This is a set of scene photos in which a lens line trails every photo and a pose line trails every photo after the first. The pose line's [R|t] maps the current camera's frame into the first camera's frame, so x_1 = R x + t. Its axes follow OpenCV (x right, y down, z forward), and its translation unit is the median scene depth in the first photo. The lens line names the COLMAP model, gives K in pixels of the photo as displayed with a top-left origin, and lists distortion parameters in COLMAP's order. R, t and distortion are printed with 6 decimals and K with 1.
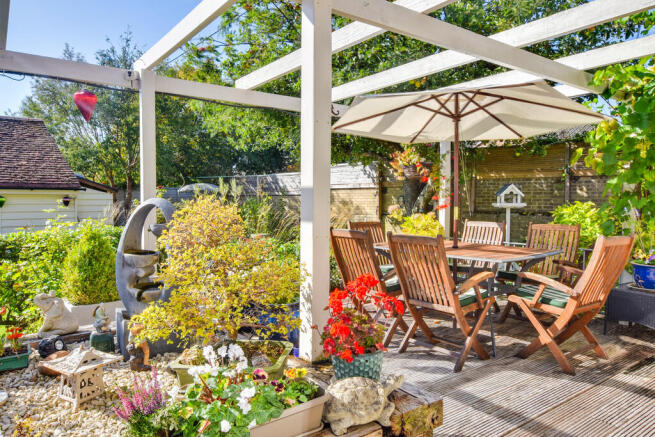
lens RADIAL K [[469.7, 0, 328.0], [0, 469.7, 222.8], [0, 0, 1]] dist [0.007524, 0.000948]
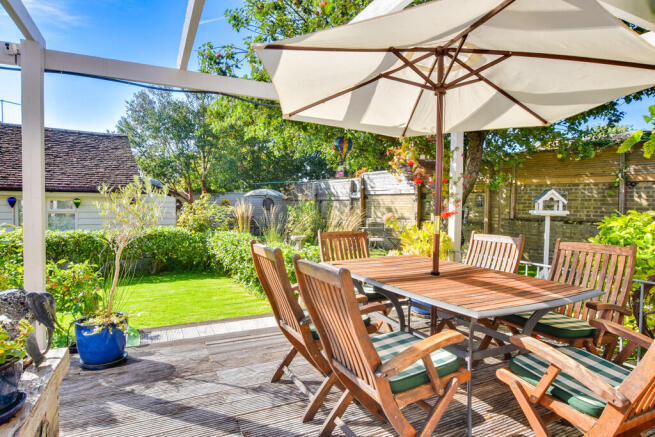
lens RADIAL K [[381.9, 0, 327.5], [0, 381.9, 218.5], [0, 0, 1]] dist [-0.003091, 0.000665]
pose [[0.981217, 0.018682, -0.192001, 0.123687], [-0.020983, 0.999730, -0.009958, -0.011903], [0.191763, 0.013800, 0.981344, 0.227355]]
